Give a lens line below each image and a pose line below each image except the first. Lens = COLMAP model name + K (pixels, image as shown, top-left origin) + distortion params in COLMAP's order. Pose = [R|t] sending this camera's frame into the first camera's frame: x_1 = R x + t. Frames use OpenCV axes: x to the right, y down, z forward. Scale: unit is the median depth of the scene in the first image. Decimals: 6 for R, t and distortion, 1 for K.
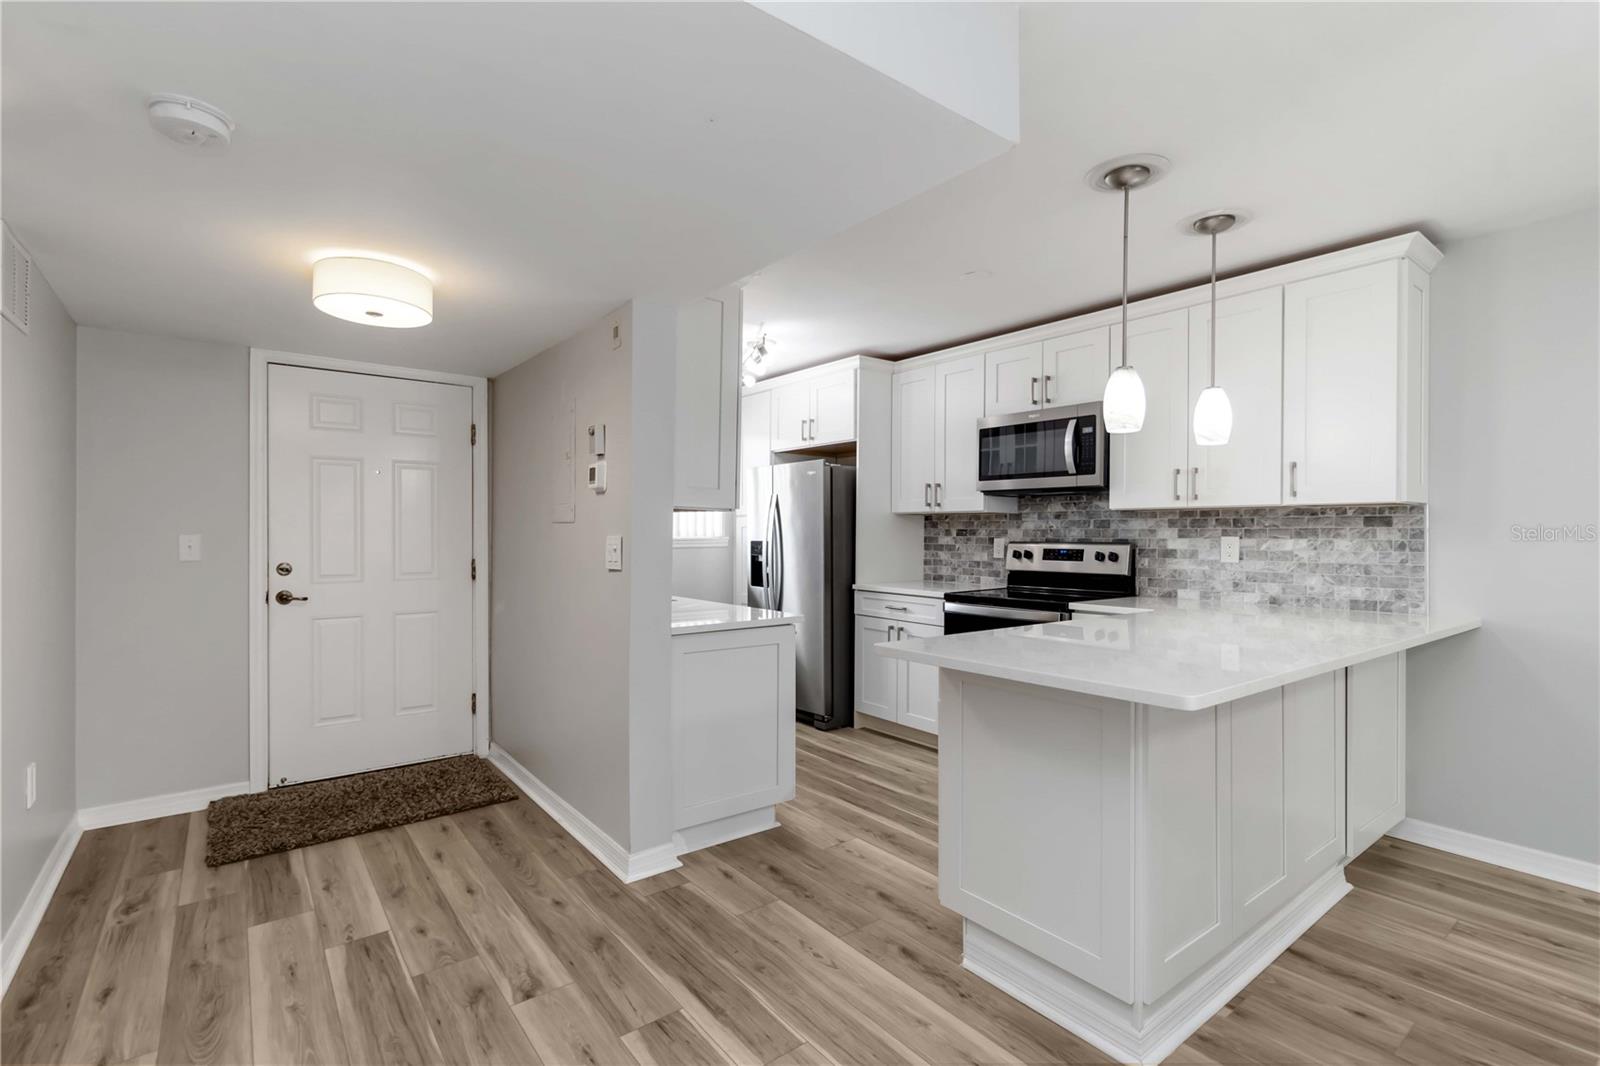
lens RADIAL K [[750.8, 0, 818.4], [0, 750.8, 532.1], [0, 0, 1]] dist [0.001071, 0.000238]
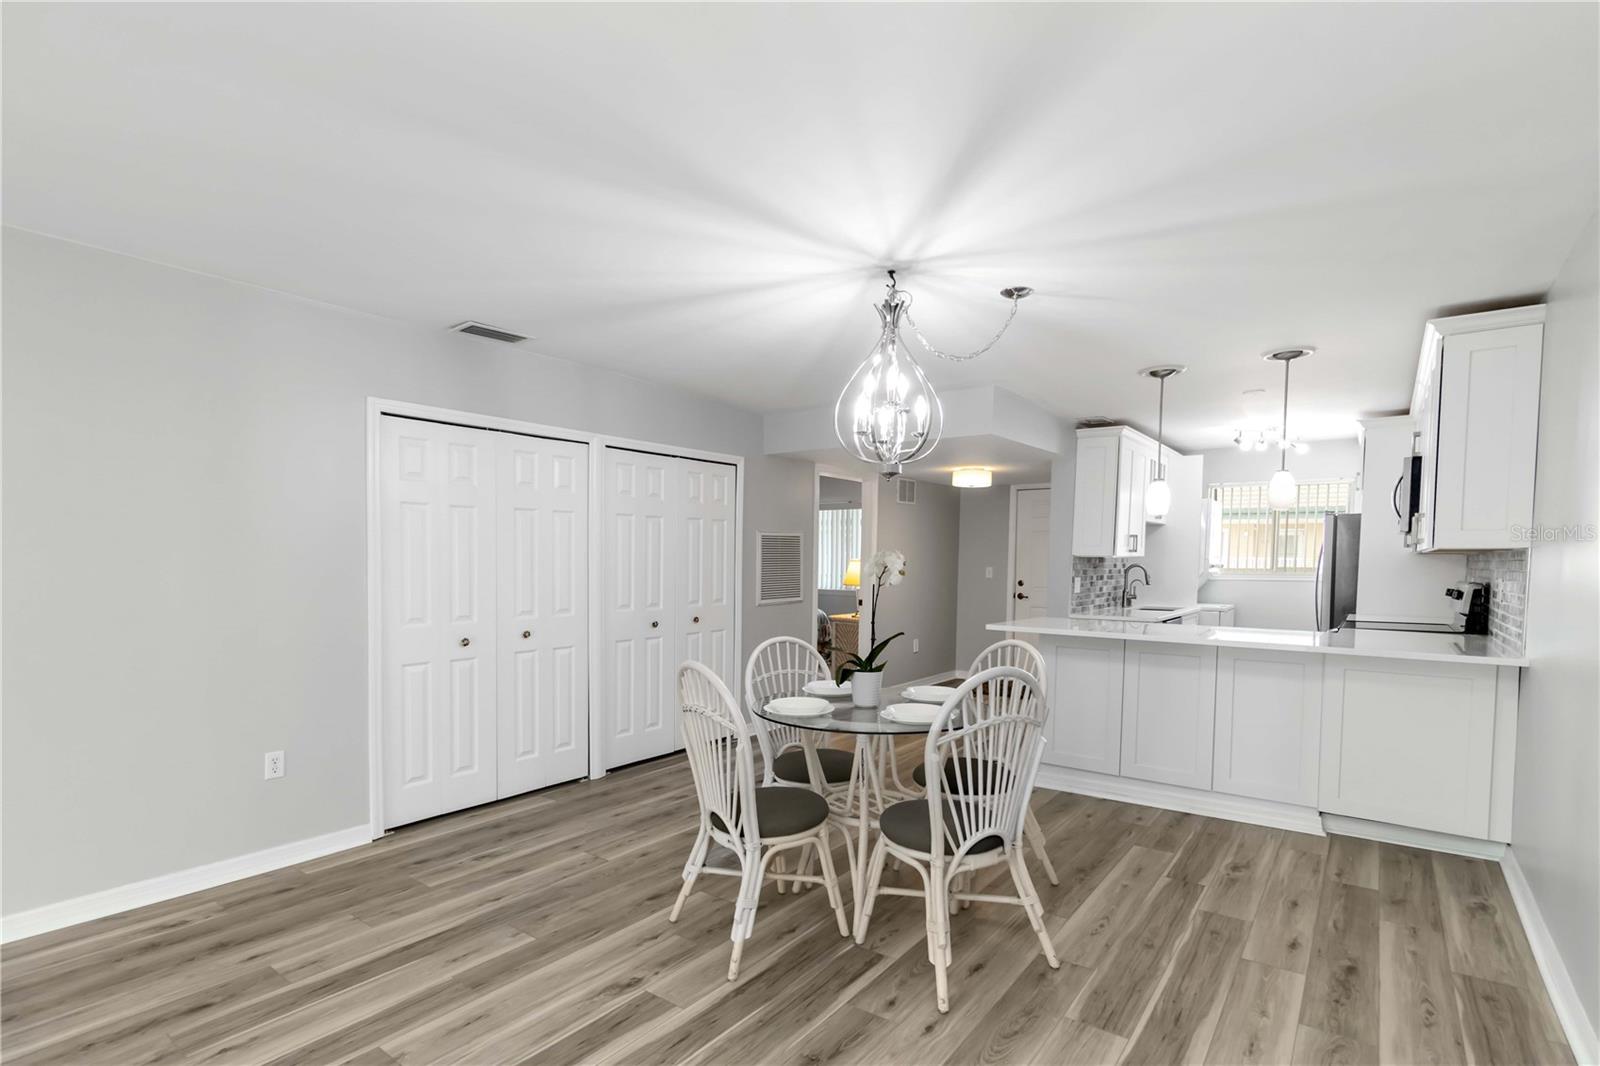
lens RADIAL K [[765.1, 0, 799.6], [0, 765.1, 588.6], [0, 0, 1]] dist [0.002720, 0.000254]
pose [[0.256292, 0.036352, -0.965916, 1.378971], [-0.005583, 0.999332, 0.036128, -0.012689], [0.966583, -0.003867, 0.256323, -0.206427]]
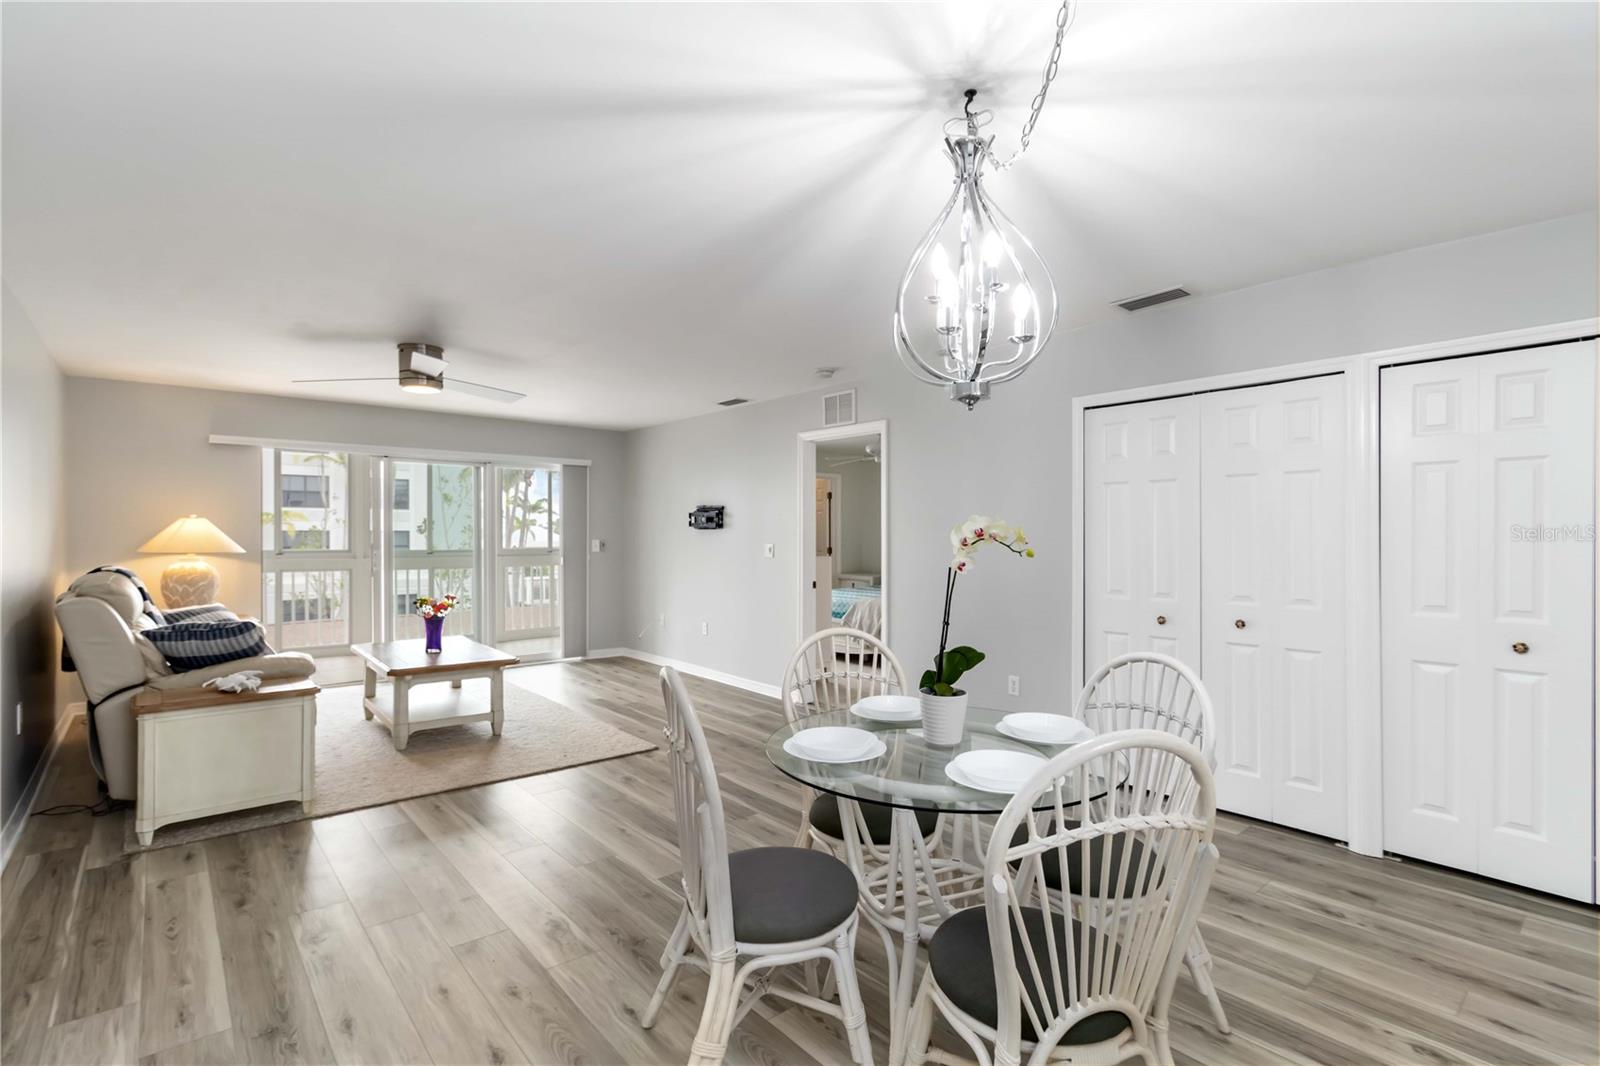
lens RADIAL K [[739.5, 0, 818.2], [0, 739.5, 527.3], [0, 0, 1]] dist [-0.000627, 0.000030]
pose [[-0.998118, -0.000454, -0.061313, 0.697855], [0.000207, 0.999942, -0.010777, -0.011882], [0.061315, -0.010769, -0.998060, 0.660509]]
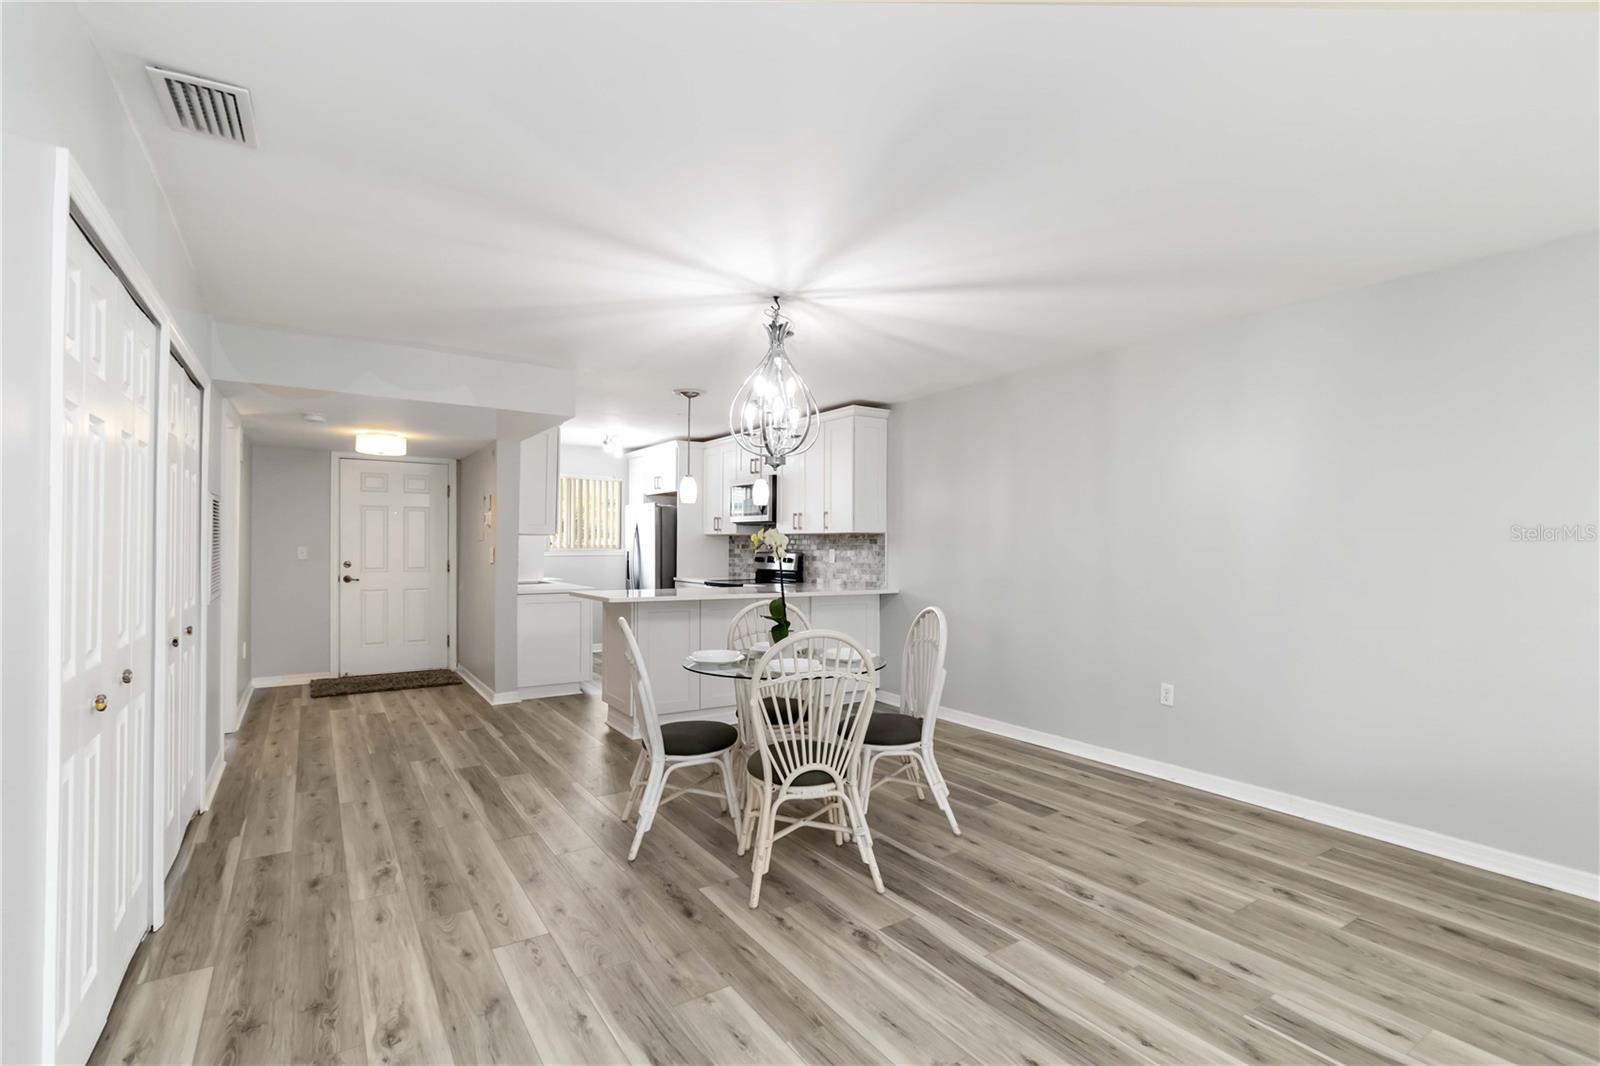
lens RADIAL K [[761.1, 0, 820.2], [0, 761.1, 543.8], [0, 0, 1]] dist [-0.001217, 0.000147]
pose [[0.997128, 0.003121, -0.075673, 0.691029], [-0.003299, 0.999992, -0.002231, -0.002844], [0.075666, 0.002474, 0.997130, -0.914056]]
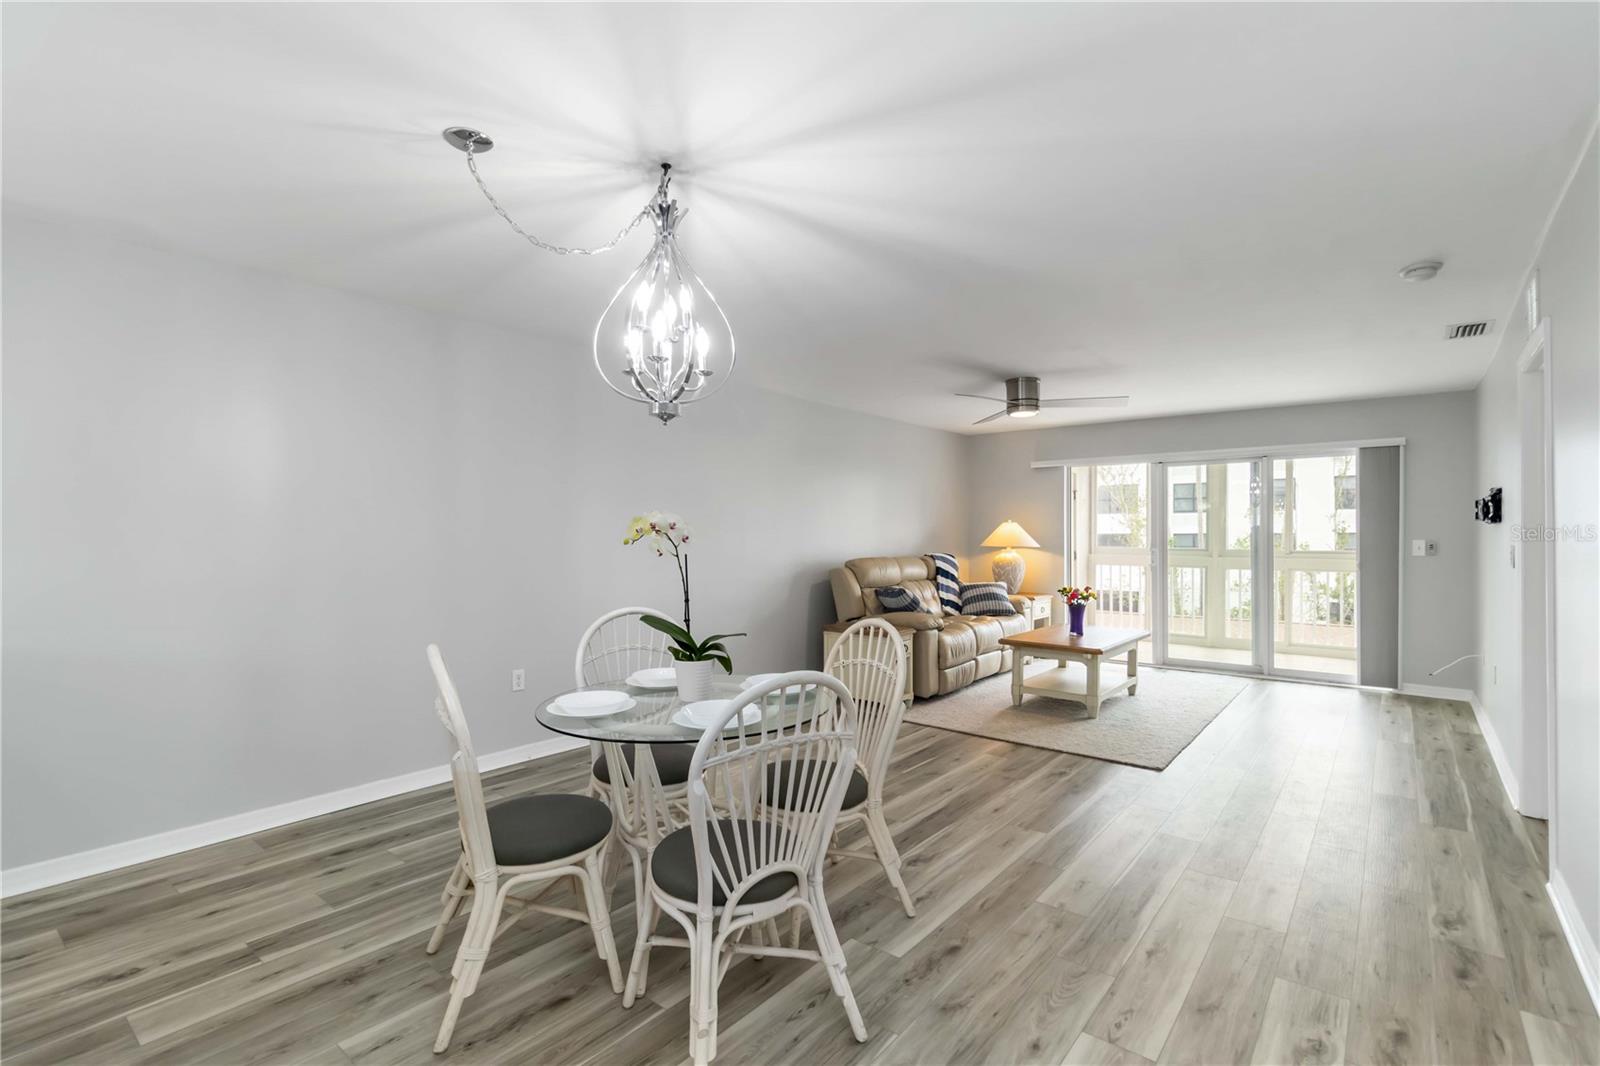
lens RADIAL K [[743.5, 0, 800.0], [0, 743.5, 533.0], [0, 0, 1]] dist [-0.001359, 0.000004]
pose [[-0.228354, 0.005887, 0.973560, -0.136179], [-0.000816, 0.999980, -0.006239, -0.002960], [-0.973578, -0.002219, -0.228345, 0.149798]]
